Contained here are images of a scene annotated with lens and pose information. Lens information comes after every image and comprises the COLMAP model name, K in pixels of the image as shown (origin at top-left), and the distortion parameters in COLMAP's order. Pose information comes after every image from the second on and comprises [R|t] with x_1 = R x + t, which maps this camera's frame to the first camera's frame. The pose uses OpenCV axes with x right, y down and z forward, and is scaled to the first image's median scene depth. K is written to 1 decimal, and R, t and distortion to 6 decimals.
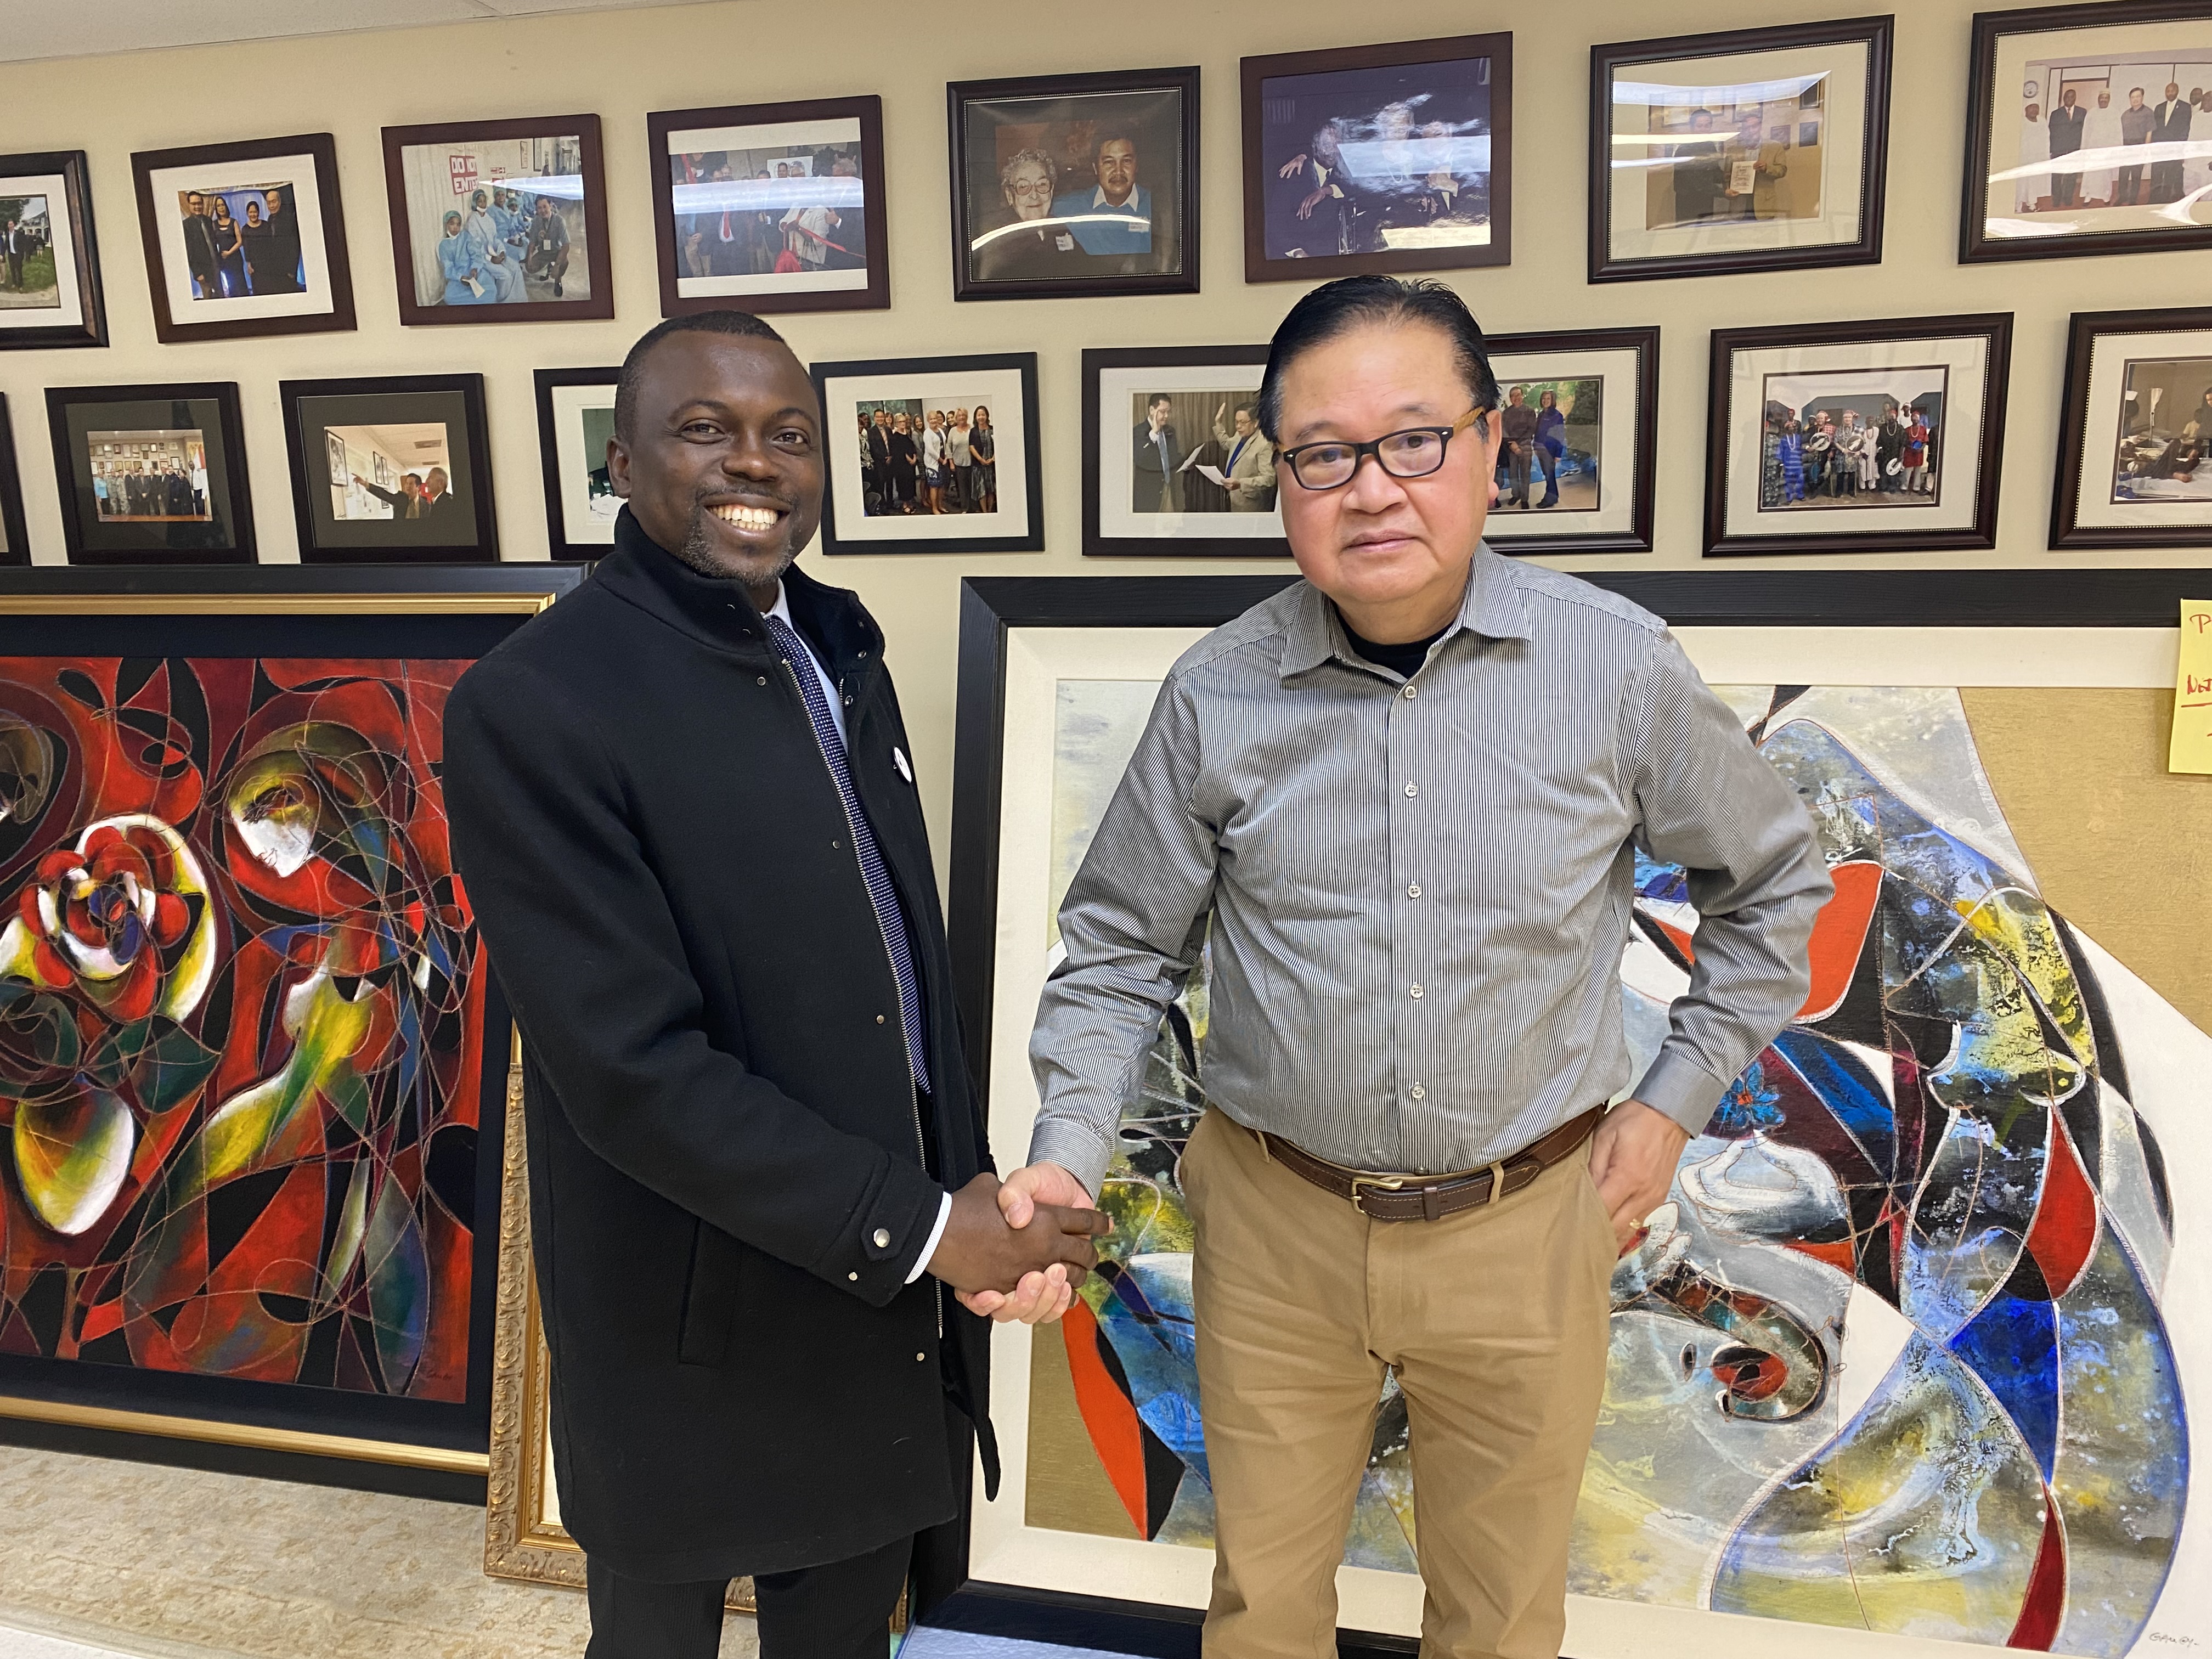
lens RADIAL K [[1648.2, 0, 1110.8], [0, 1648.2, 832.6], [0, 0, 1]] dist [0.009327, -0.016090]
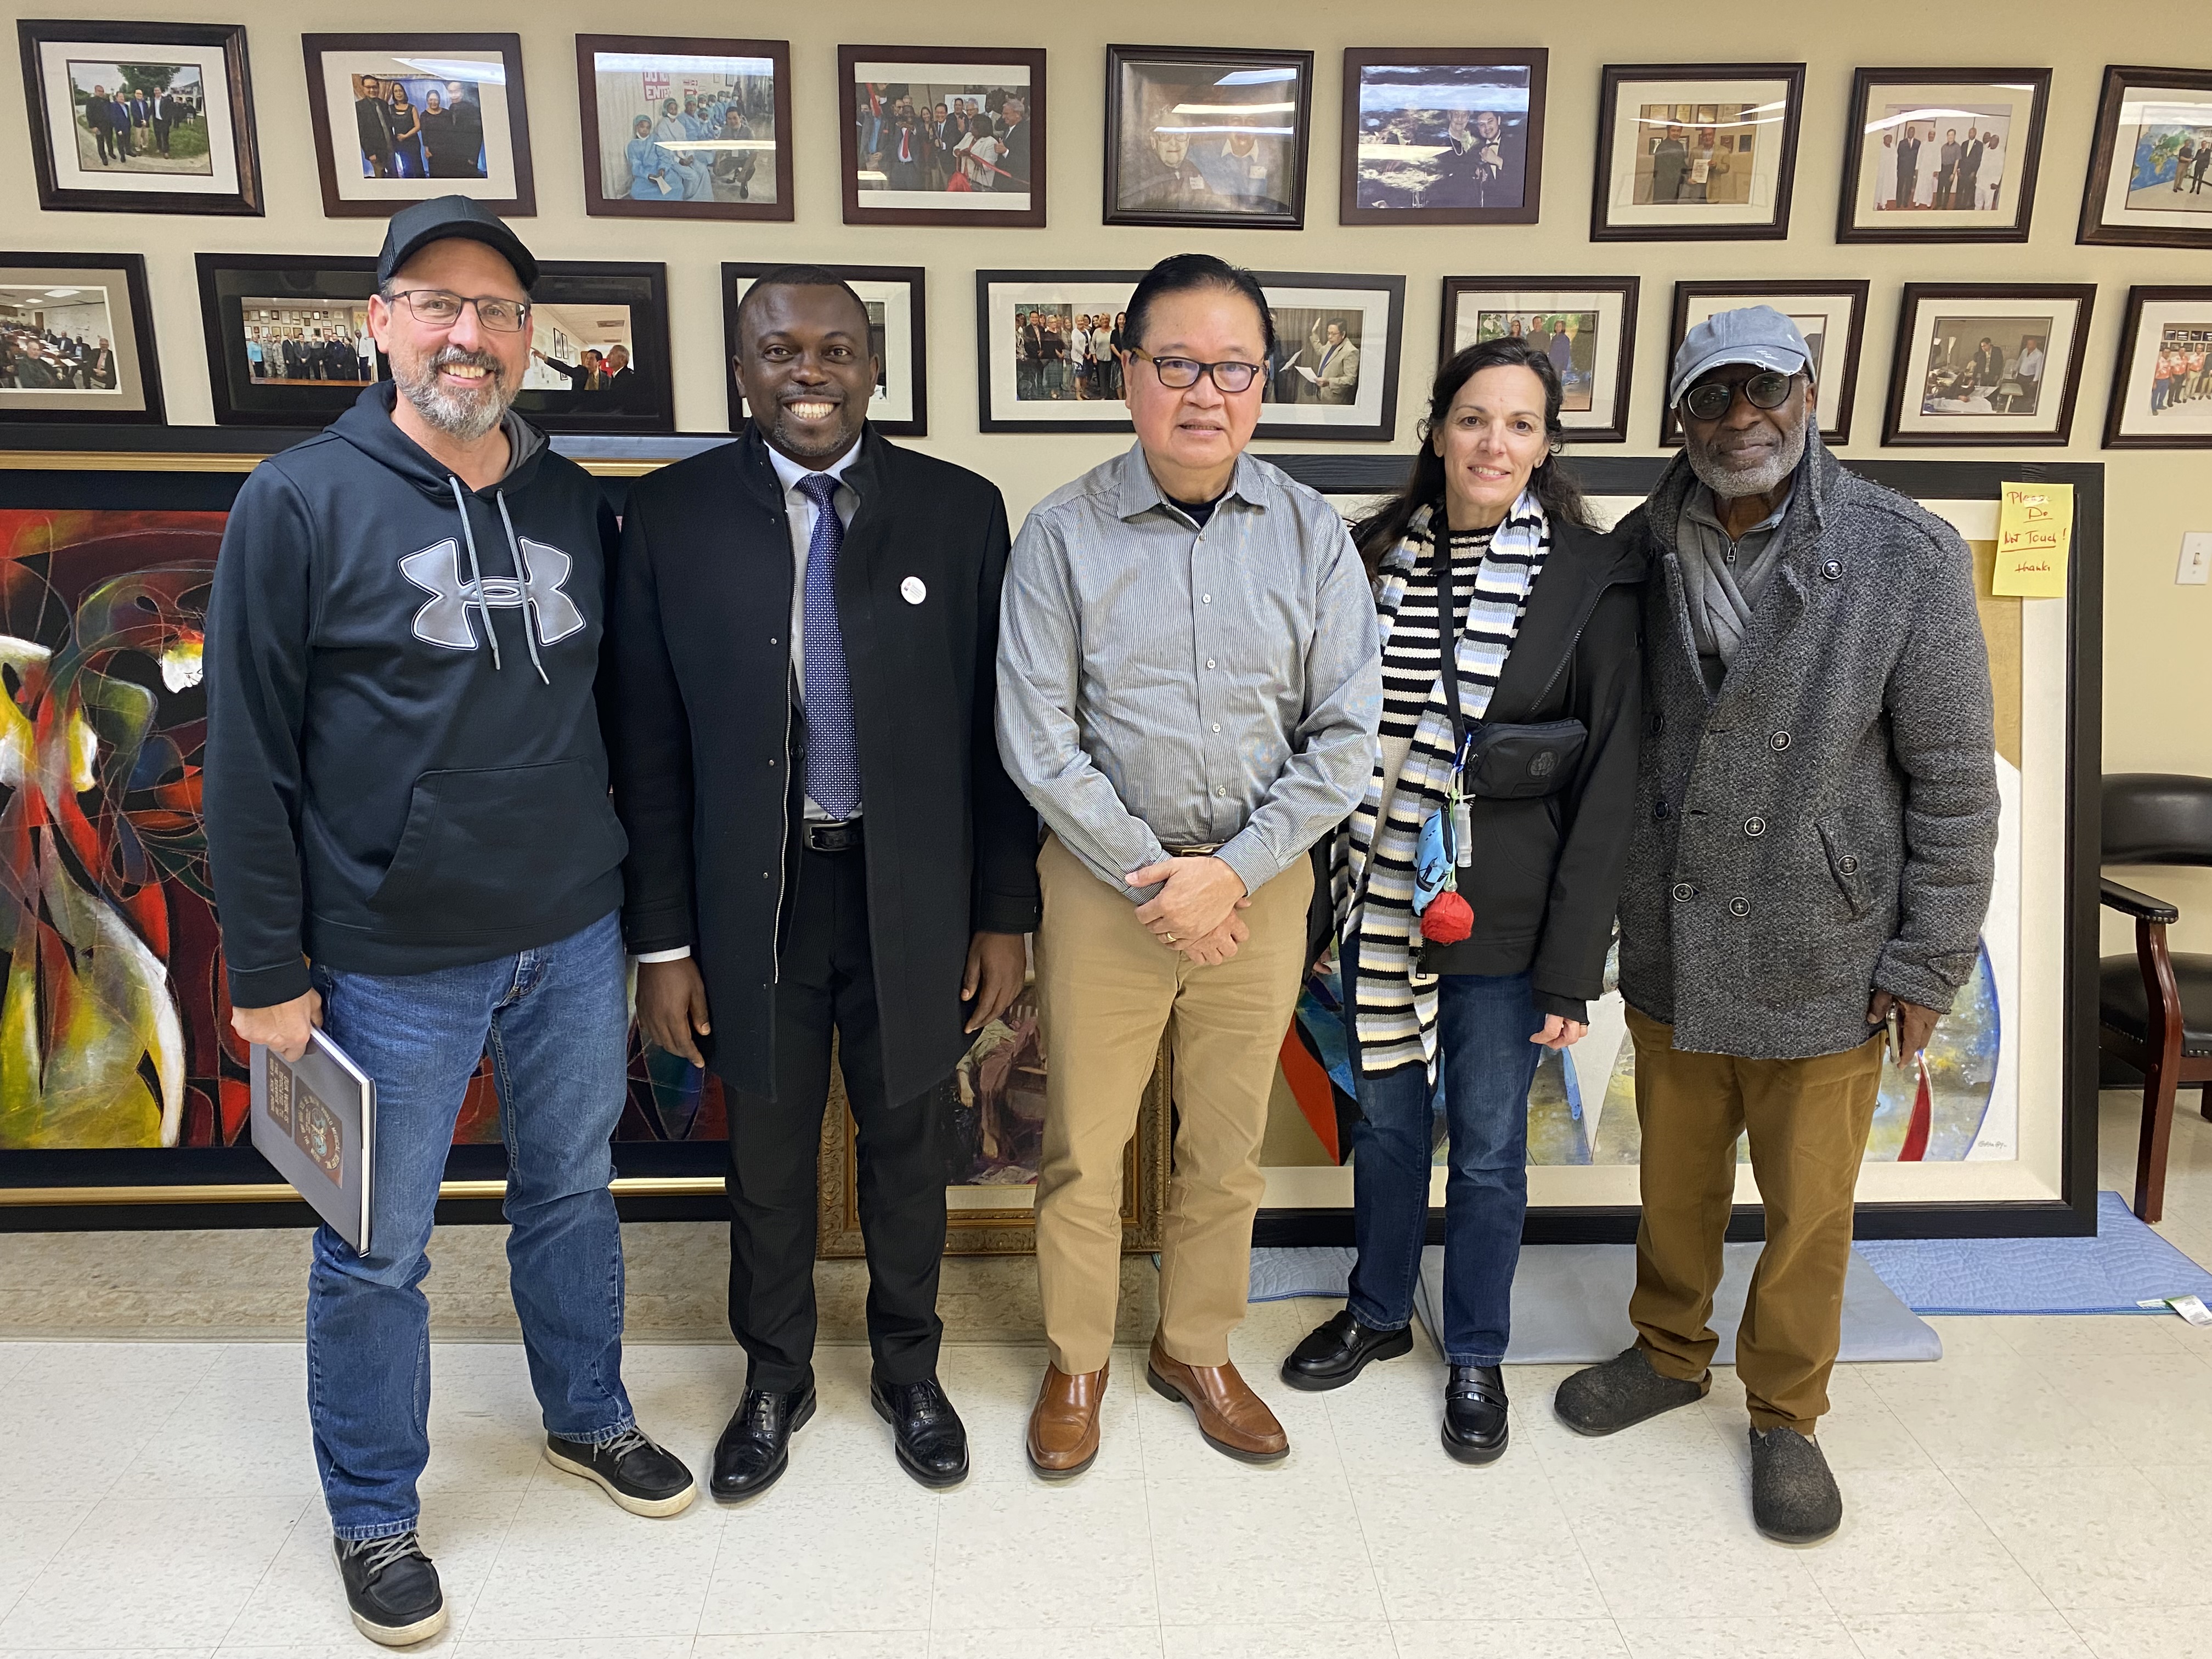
lens RADIAL K [[1648.2, 0, 1103.3], [0, 1648.2, 828.0], [0, 0, 1]] dist [0.009327, -0.016090]
pose [[0.963391, -0.042092, 0.264777, -0.430871], [0.024267, 0.997235, 0.070235, 0.039317], [-0.267001, -0.061238, 0.961748, -0.206943]]
